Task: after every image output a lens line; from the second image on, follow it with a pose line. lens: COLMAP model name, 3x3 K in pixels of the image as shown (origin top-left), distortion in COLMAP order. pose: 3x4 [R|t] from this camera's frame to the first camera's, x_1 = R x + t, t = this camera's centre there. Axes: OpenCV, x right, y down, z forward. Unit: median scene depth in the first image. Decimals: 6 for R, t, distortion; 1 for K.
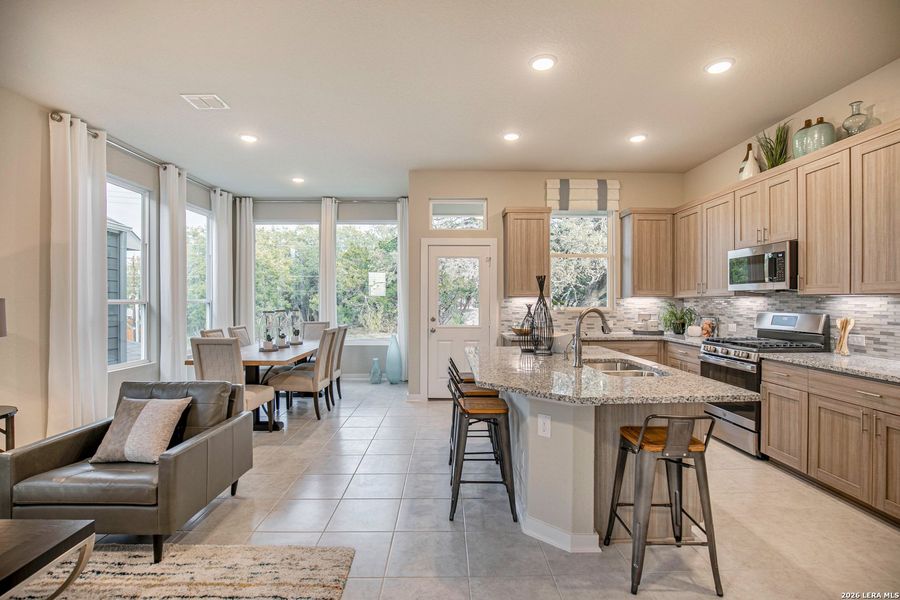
lens RADIAL K [[420.6, 0, 444.2], [0, 420.6, 311.5], [0, 0, 1]] dist [-0.033311, 0.007251]
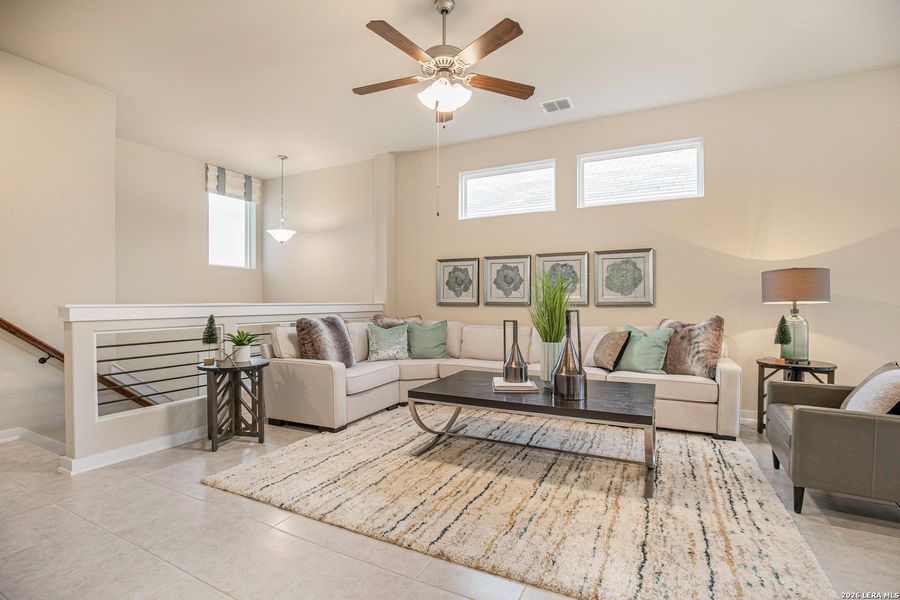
lens RADIAL K [[420.6, 0, 452.8], [0, 420.6, 301.9], [0, 0, 1]] dist [-0.033311, 0.007251]
pose [[-0.460055, -0.000596, -0.887890, 0.273949], [-0.029151, 0.999471, 0.014433, 0.050675], [0.887412, 0.032523, -0.459829, 0.406732]]
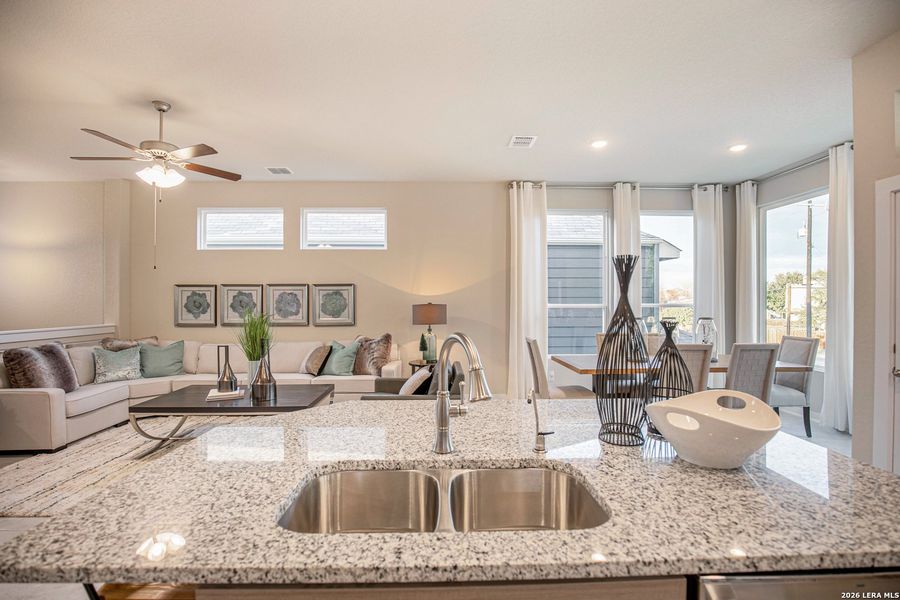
lens RADIAL K [[420.6, 0, 457.3], [0, 420.6, 299.9], [0, 0, 1]] dist [-0.033311, 0.007251]
pose [[0.018557, -0.002100, -0.999826, 0.557333], [-0.029549, 0.999560, -0.002648, -0.030330], [0.999391, 0.029593, 0.018486, 0.685660]]
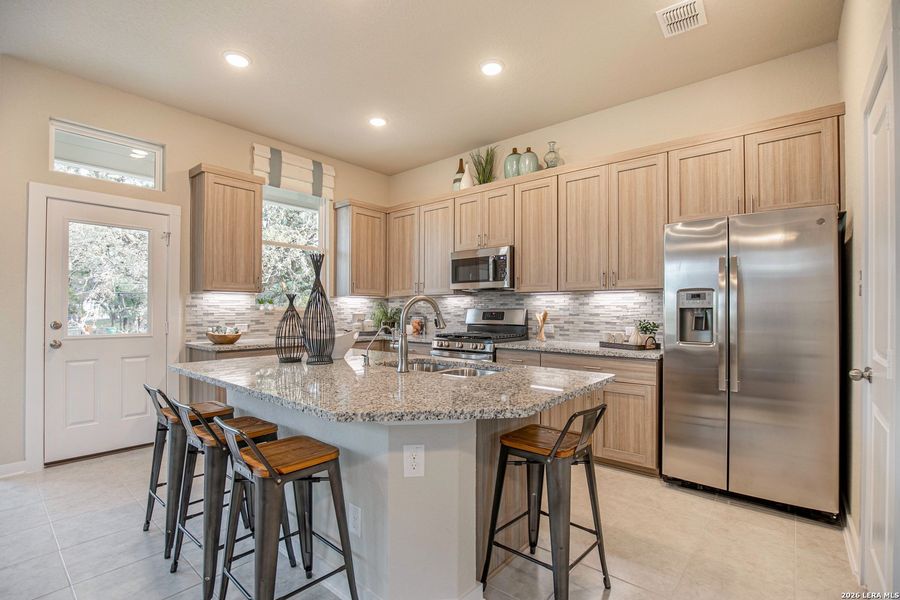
lens RADIAL K [[420.6, 0, 452.2], [0, 420.6, 311.9], [0, 0, 1]] dist [-0.033311, 0.007251]
pose [[0.650094, -0.001287, 0.759853, -0.140267], [0.017344, 0.999763, -0.013145, 0.023055], [-0.759656, 0.021724, 0.649962, 0.291341]]
